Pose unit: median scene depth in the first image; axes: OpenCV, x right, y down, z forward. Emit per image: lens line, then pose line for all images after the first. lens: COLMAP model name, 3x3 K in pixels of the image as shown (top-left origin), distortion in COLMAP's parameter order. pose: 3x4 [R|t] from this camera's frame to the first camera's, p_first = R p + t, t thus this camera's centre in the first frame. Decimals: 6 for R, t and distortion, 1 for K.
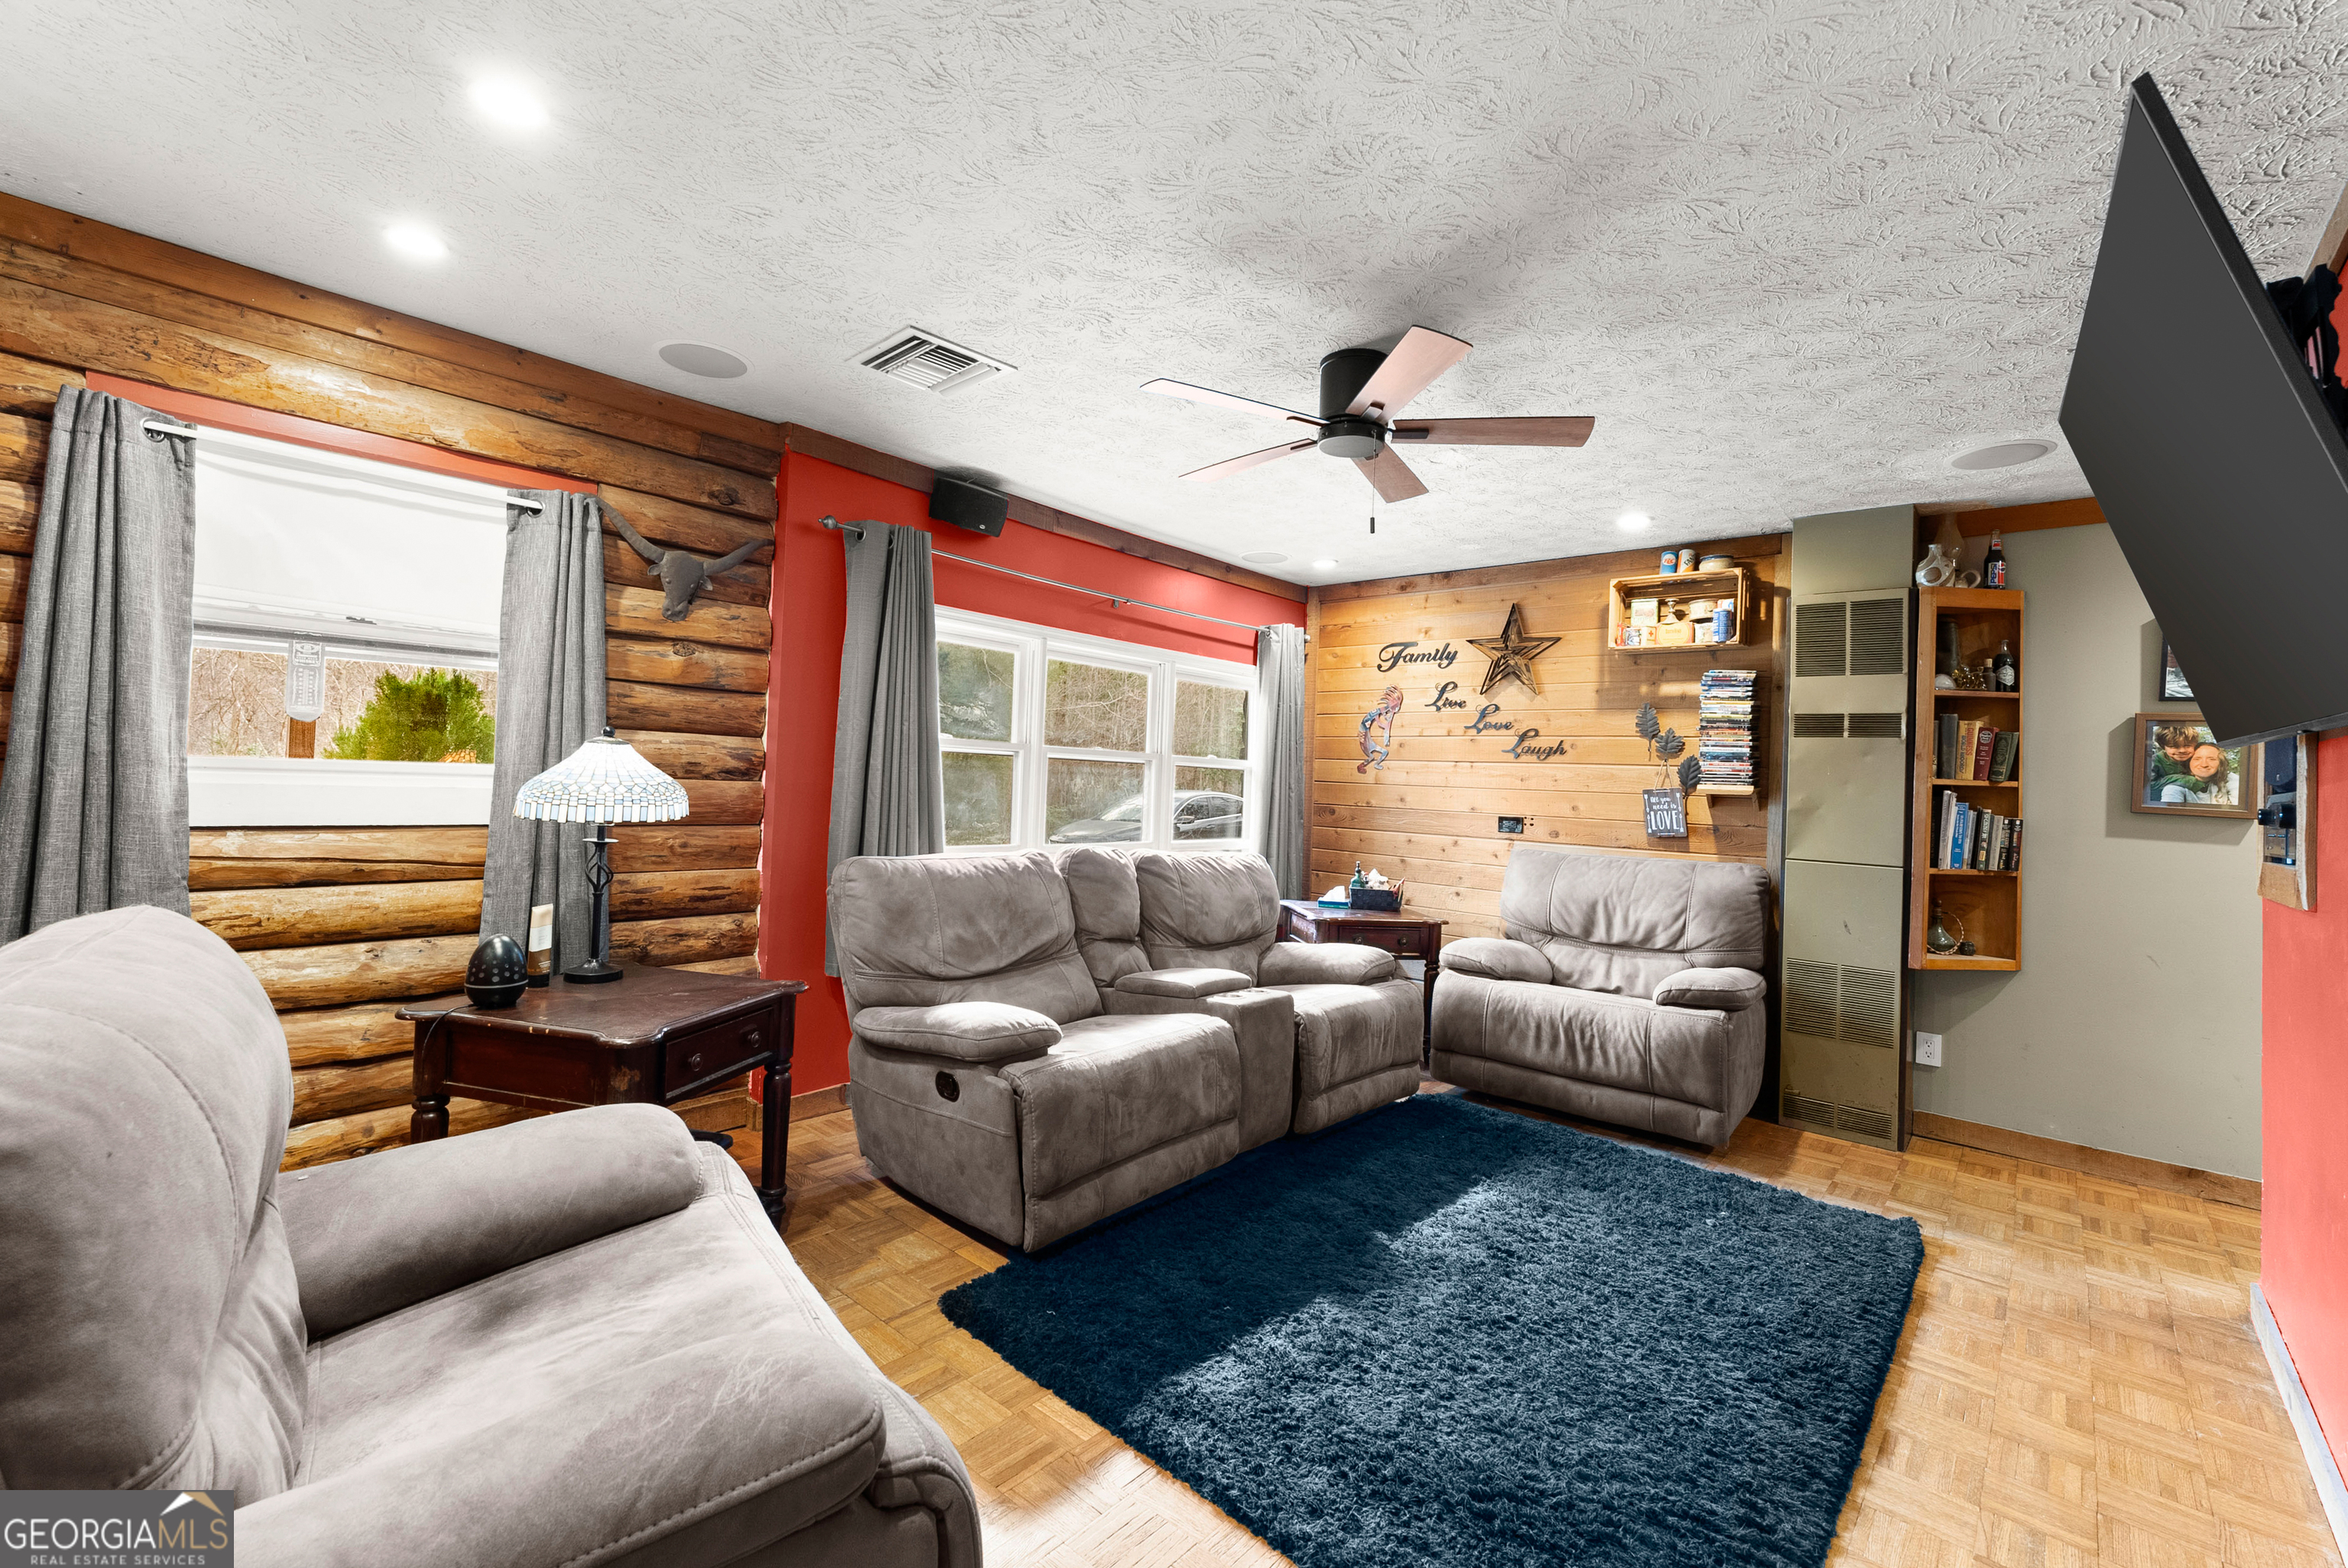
lens RADIAL K [[968.9, 0, 1172.7], [0, 968.9, 768.6], [0, 0, 1]] dist [-0.000429, -0.000083]
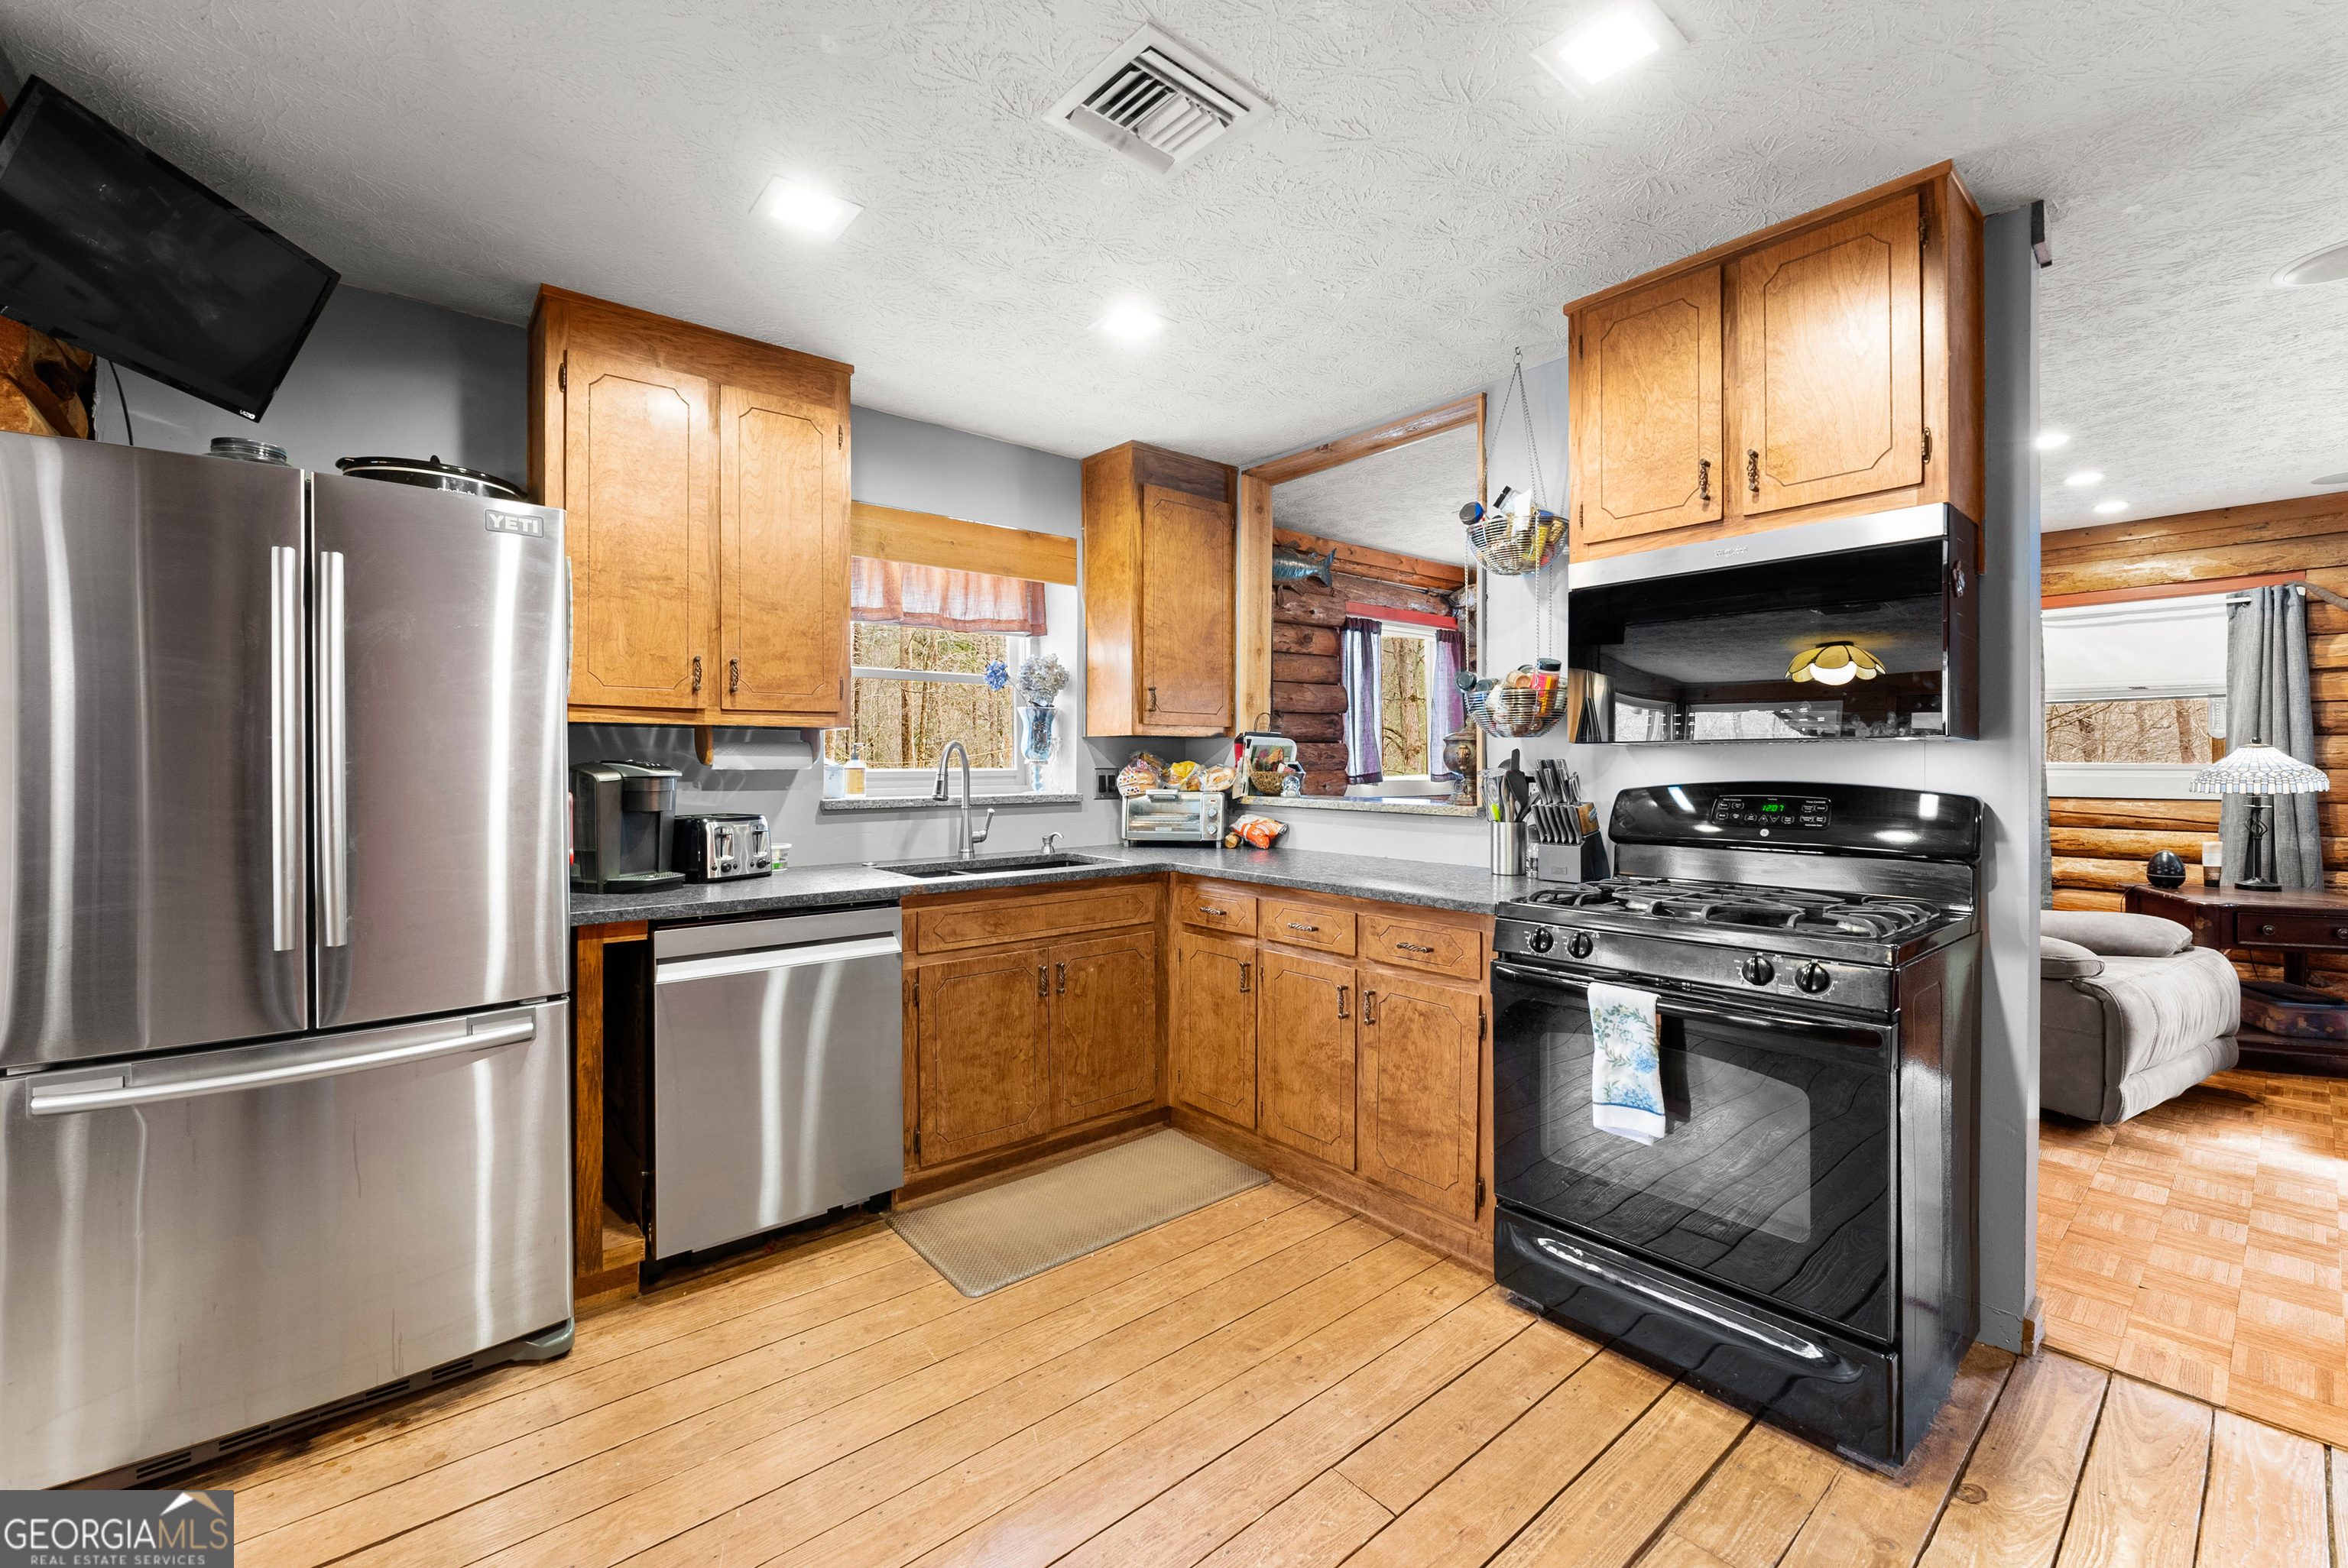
lens RADIAL K [[956.2, 0, 1172.8], [0, 956.2, 777.6], [0, 0, 1]] dist [0.000218, 0.000140]
pose [[-0.133908, -0.024695, -0.990686, 1.146855], [0.012473, 0.999568, -0.026602, 0.041559], [0.990915, -0.015919, -0.133542, -0.554095]]
